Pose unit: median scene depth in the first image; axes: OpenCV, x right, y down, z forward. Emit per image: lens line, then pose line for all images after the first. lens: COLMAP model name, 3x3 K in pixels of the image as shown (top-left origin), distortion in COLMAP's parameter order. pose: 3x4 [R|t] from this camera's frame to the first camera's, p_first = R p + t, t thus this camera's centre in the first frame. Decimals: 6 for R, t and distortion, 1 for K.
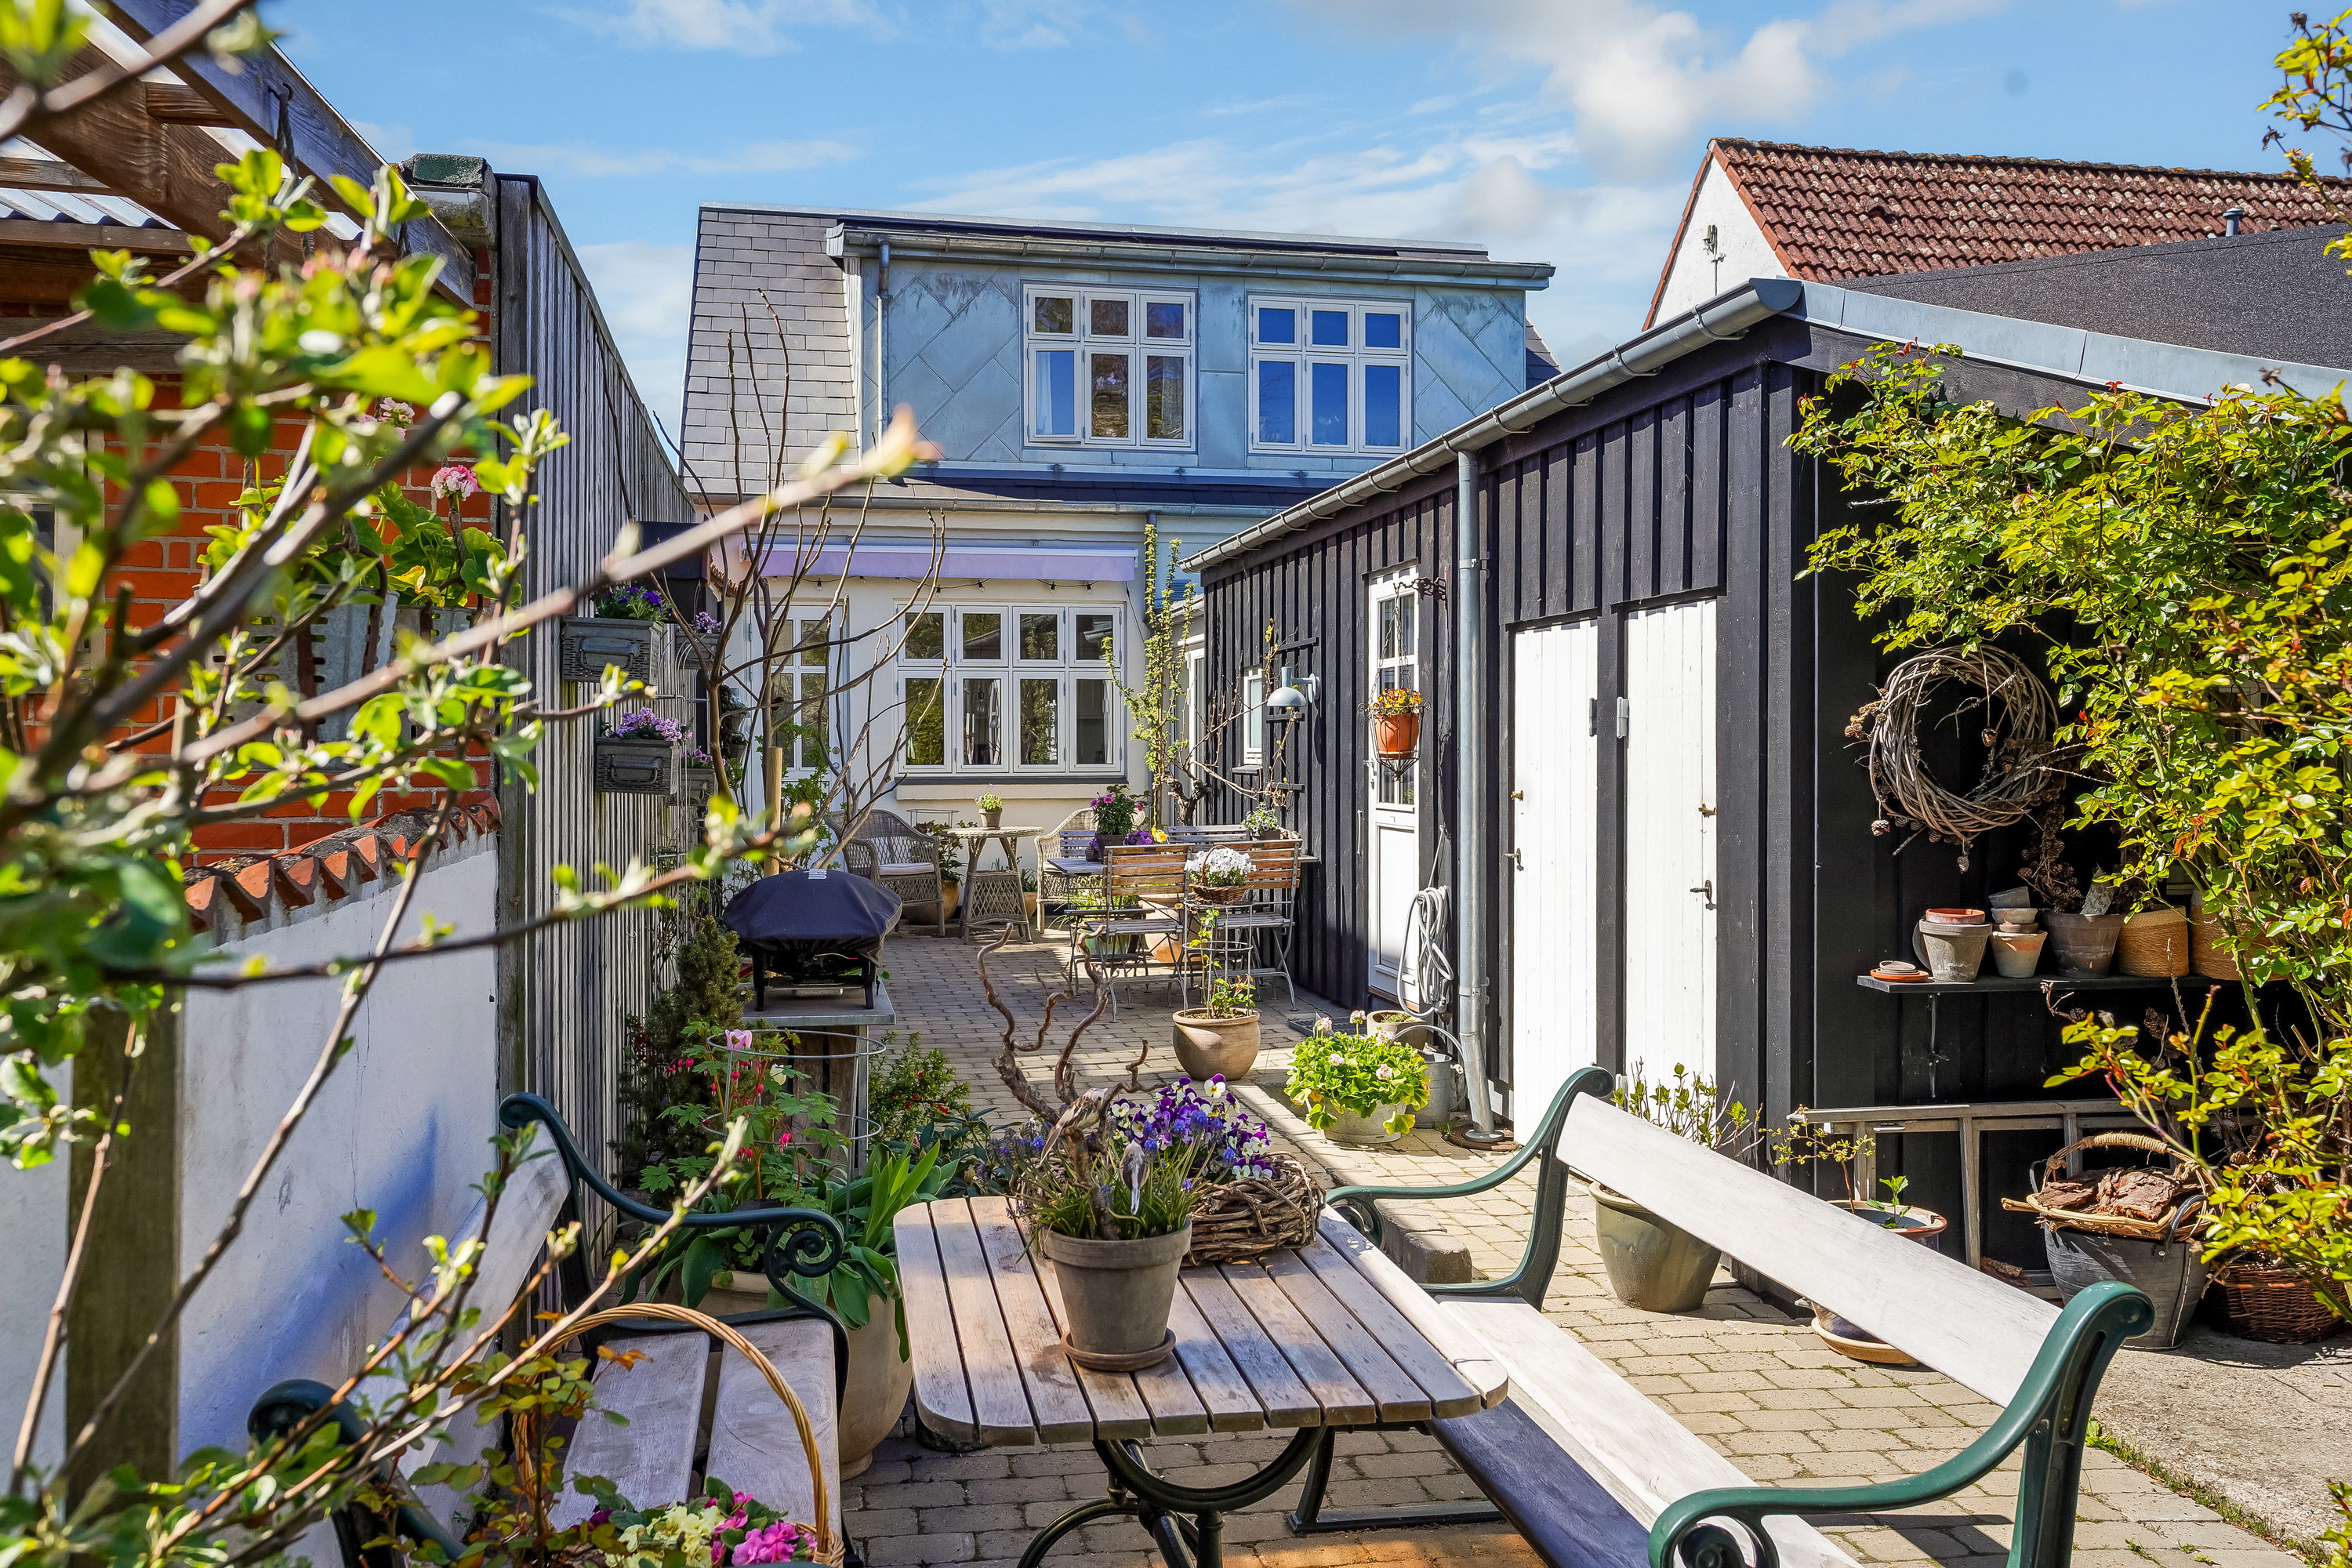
lens RADIAL K [[2037.1, 0, 1184.1], [0, 2037.1, 777.7], [0, 0, 1]] dist [-0.017307, -0.002332]
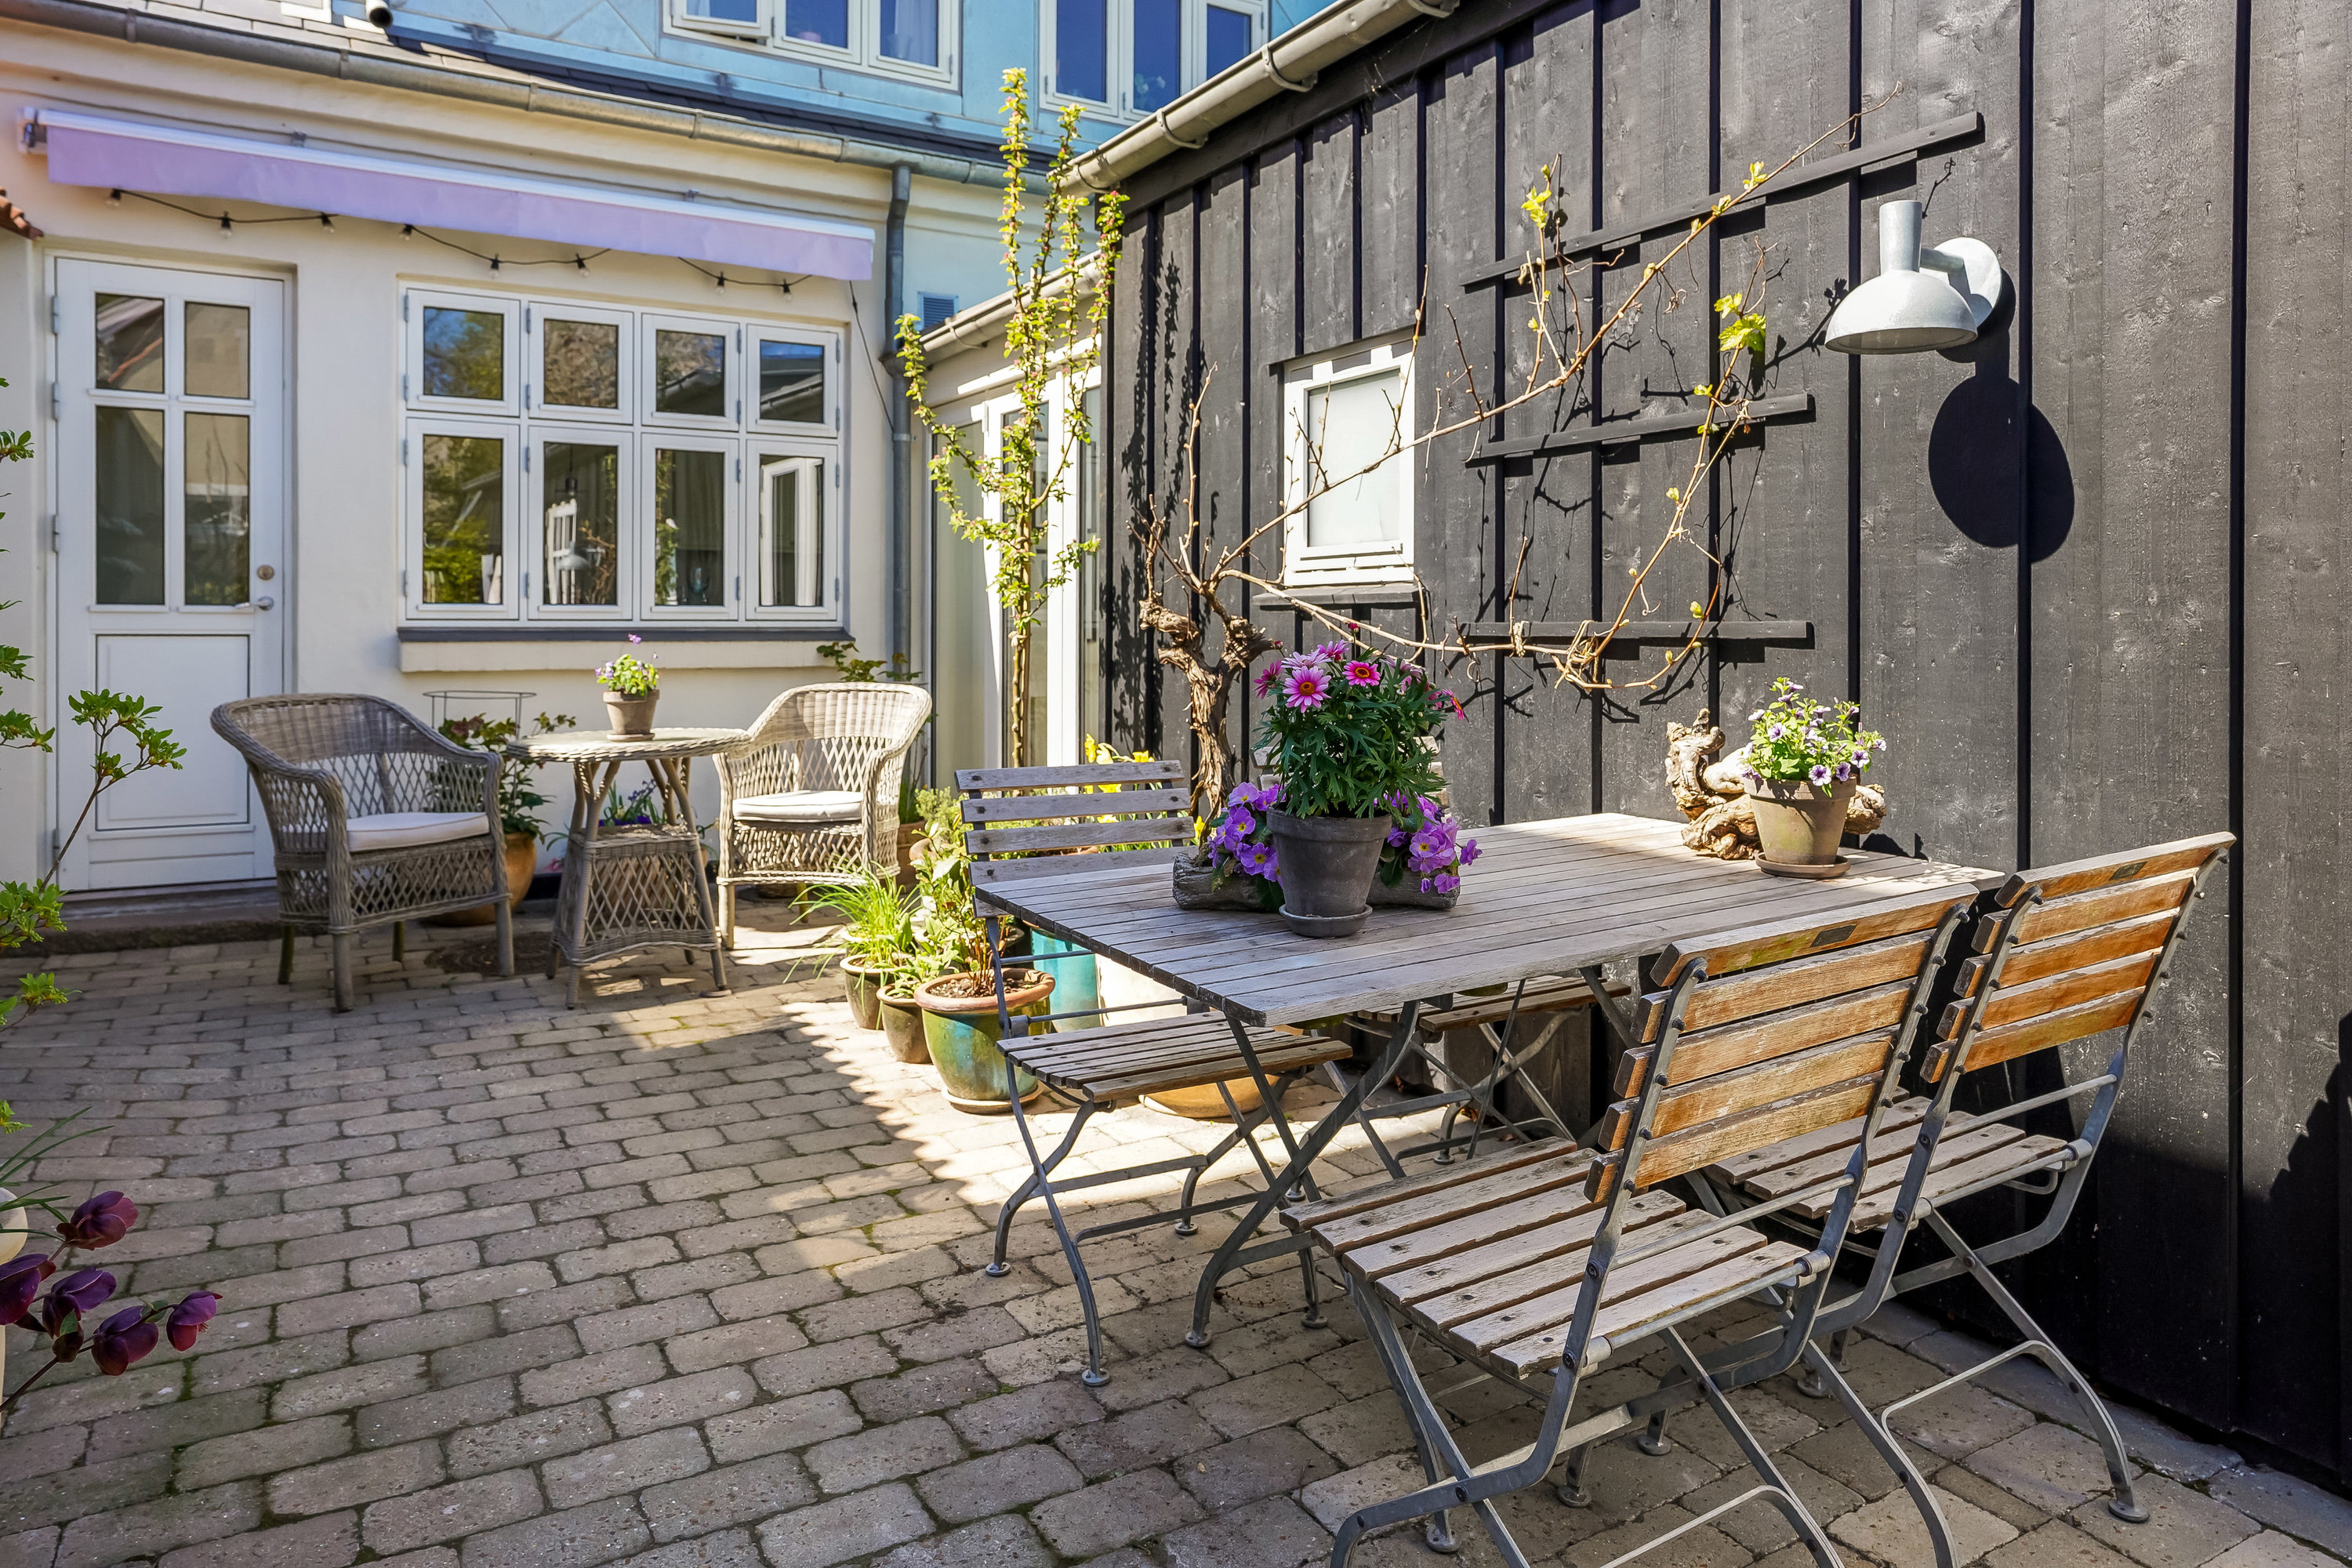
lens RADIAL K [[1524.0, 0, 1181.8], [0, 1524.0, 626.3], [0, 0, 1]] dist [-0.014416, 0.014516]
pose [[0.947777, 0.004213, 0.318906, -0.075855], [0.000780, 0.999879, -0.015526, 0.005347], [-0.318933, 0.014964, 0.947659, 0.565378]]
